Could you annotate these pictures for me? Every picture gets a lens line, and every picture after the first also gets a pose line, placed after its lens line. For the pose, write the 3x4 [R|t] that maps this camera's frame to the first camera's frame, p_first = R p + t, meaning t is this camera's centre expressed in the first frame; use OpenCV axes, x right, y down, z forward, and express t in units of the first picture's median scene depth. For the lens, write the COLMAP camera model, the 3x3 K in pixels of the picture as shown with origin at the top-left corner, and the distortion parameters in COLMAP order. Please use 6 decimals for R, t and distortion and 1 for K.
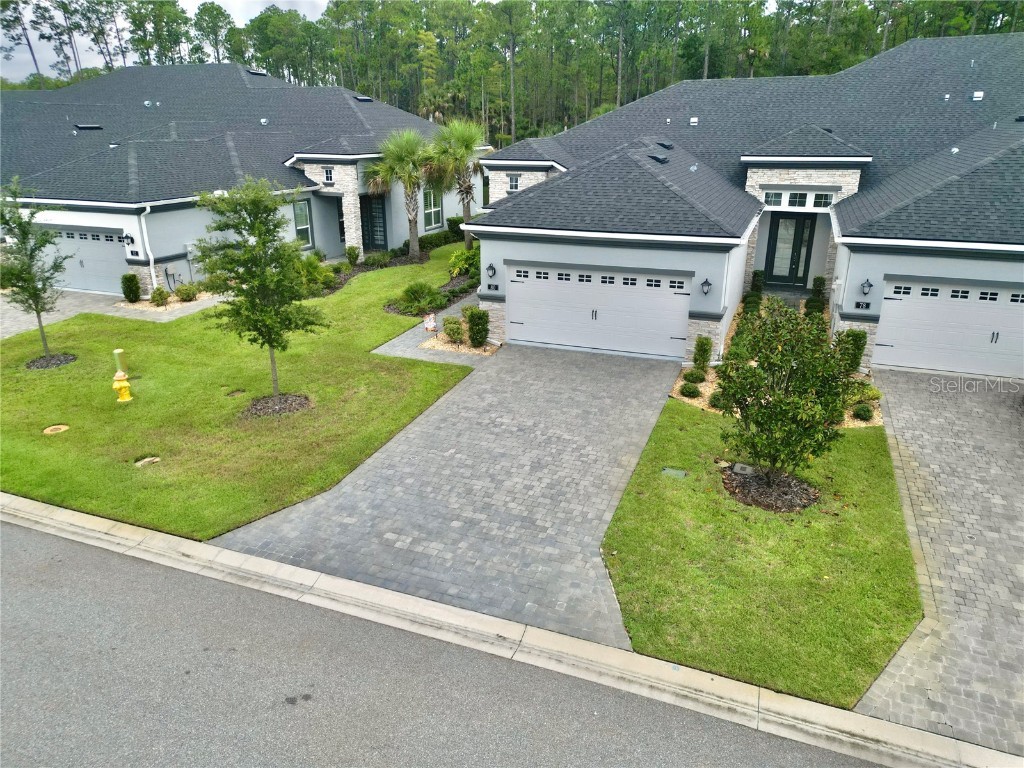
lens RADIAL K [[713.4, 0, 507.6], [0, 713.4, 377.8], [0, 0, 1]] dist [0.080108, -0.081404]
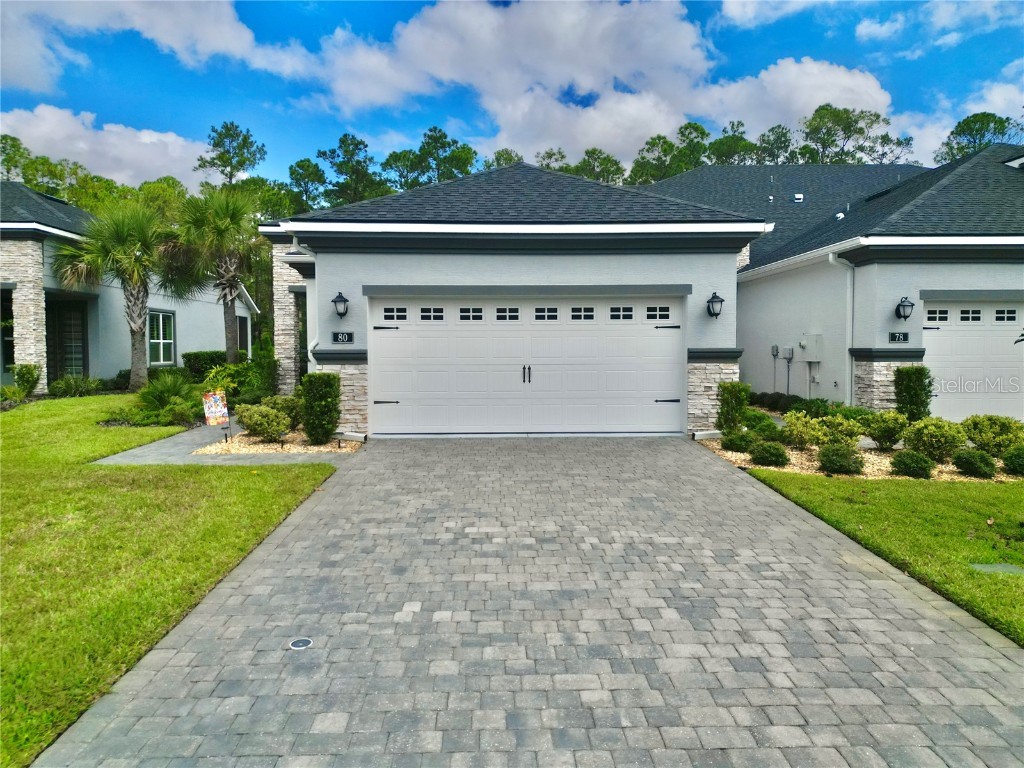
lens RADIAL K [[713.4, 0, 507.6], [0, 713.4, 377.8], [0, 0, 1]] dist [0.080108, -0.081404]
pose [[0.923745, -0.017727, 0.382597, -0.124941], [0.129674, 0.954409, -0.268866, 0.074715], [-0.360387, 0.297976, 0.883929, 0.509045]]
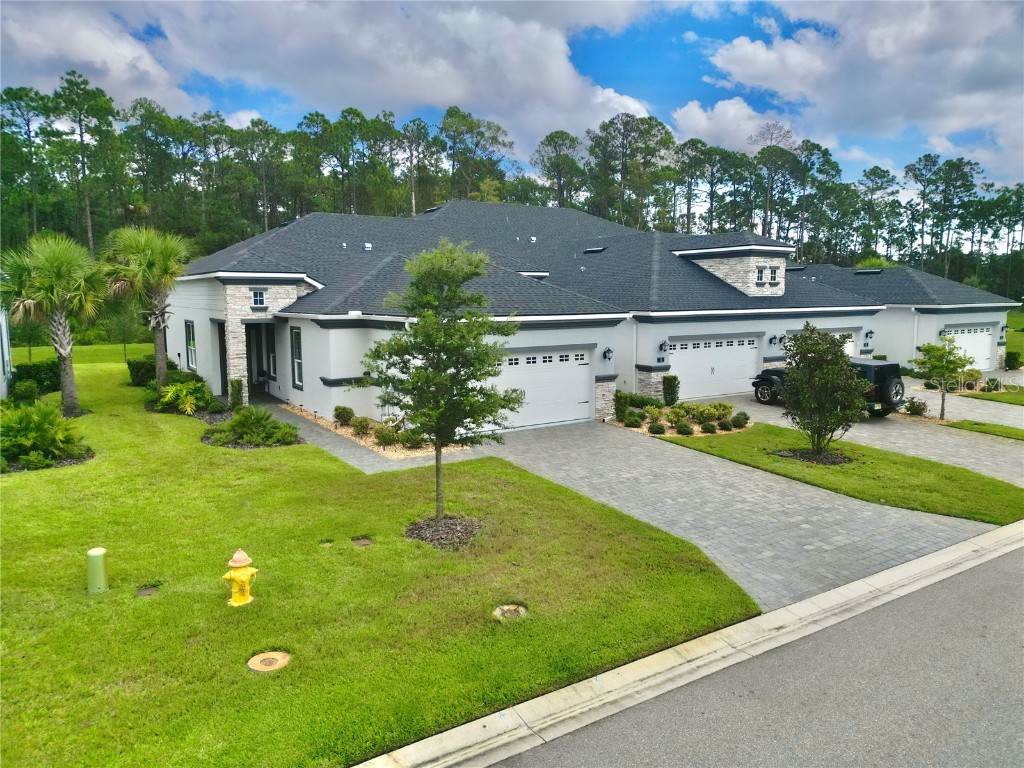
lens RADIAL K [[713.4, 0, 507.6], [0, 713.4, 377.8], [0, 0, 1]] dist [0.080108, -0.081404]
pose [[0.581542, -0.097256, 0.807682, -0.786398], [0.273550, 0.958394, -0.081556, -0.033163], [-0.766146, 0.268369, 0.583951, 0.408671]]
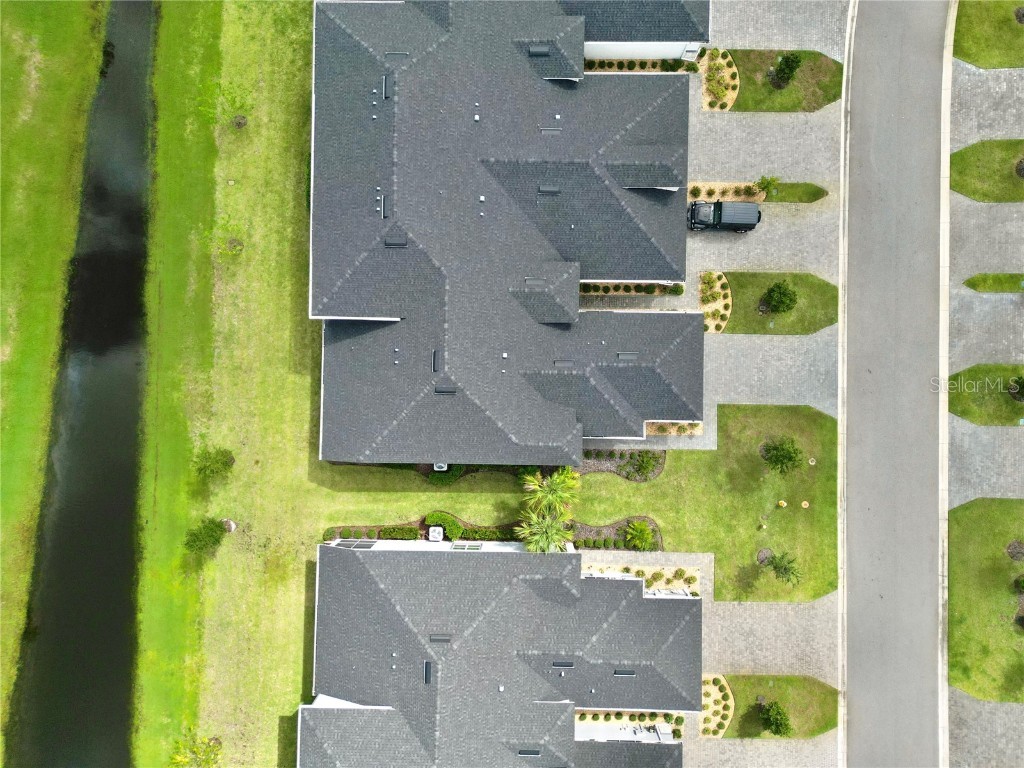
lens RADIAL K [[713.4, 0, 507.6], [0, 713.4, 377.8], [0, 0, 1]] dist [0.080108, -0.081404]
pose [[-0.350812, -0.936200, 0.021458, 0.272110], [0.332196, -0.102991, 0.937571, -2.856467], [-0.875544, 0.336039, 0.347133, 0.713810]]
